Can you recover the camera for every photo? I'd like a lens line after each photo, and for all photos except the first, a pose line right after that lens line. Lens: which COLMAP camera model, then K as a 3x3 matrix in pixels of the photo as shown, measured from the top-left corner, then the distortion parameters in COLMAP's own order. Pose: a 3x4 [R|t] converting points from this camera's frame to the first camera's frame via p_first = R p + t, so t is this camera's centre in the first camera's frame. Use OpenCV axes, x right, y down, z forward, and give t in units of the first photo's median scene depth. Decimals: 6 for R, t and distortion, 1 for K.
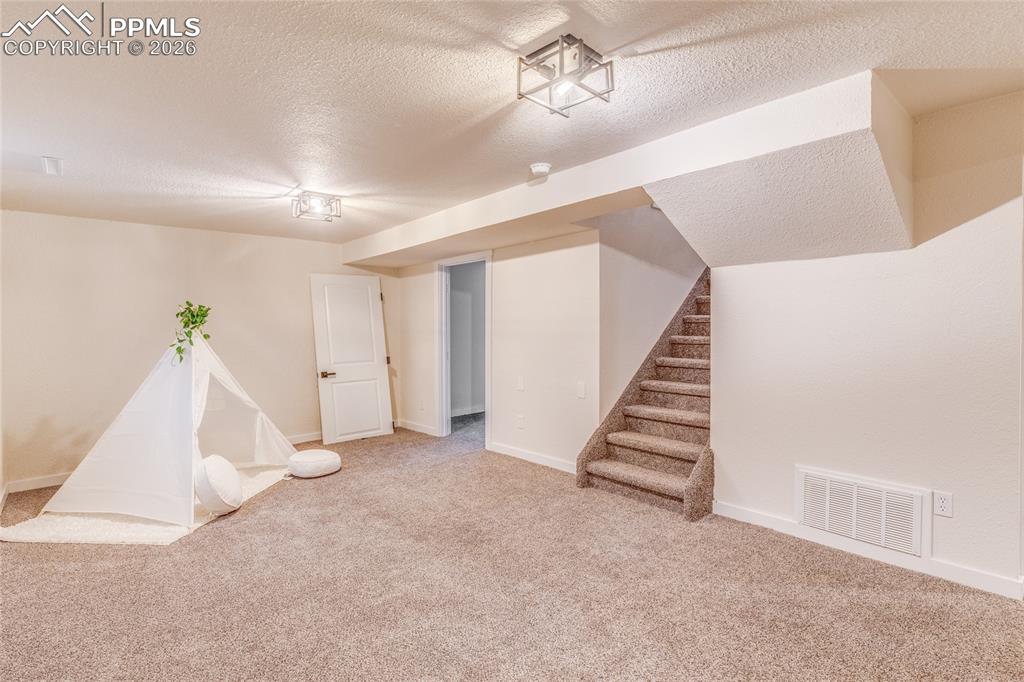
lens RADIAL K [[502.3, 0, 510.7], [0, 502.3, 337.1], [0, 0, 1]] dist [0.000243, -0.000335]
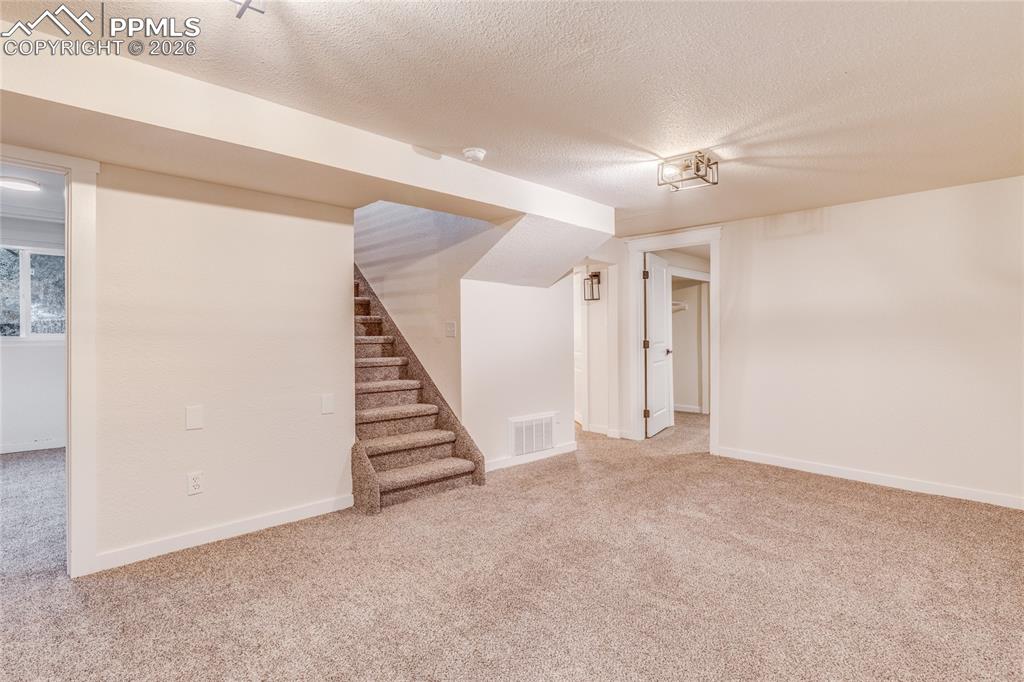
lens RADIAL K [[502.3, 0, 510.7], [0, 502.3, 337.1], [0, 0, 1]] dist [0.000243, -0.000335]
pose [[-0.057298, -0.020546, 0.998146, -0.893608], [-0.006607, 0.999774, 0.020200, -0.024291], [-0.998335, -0.005438, -0.057421, 1.022969]]
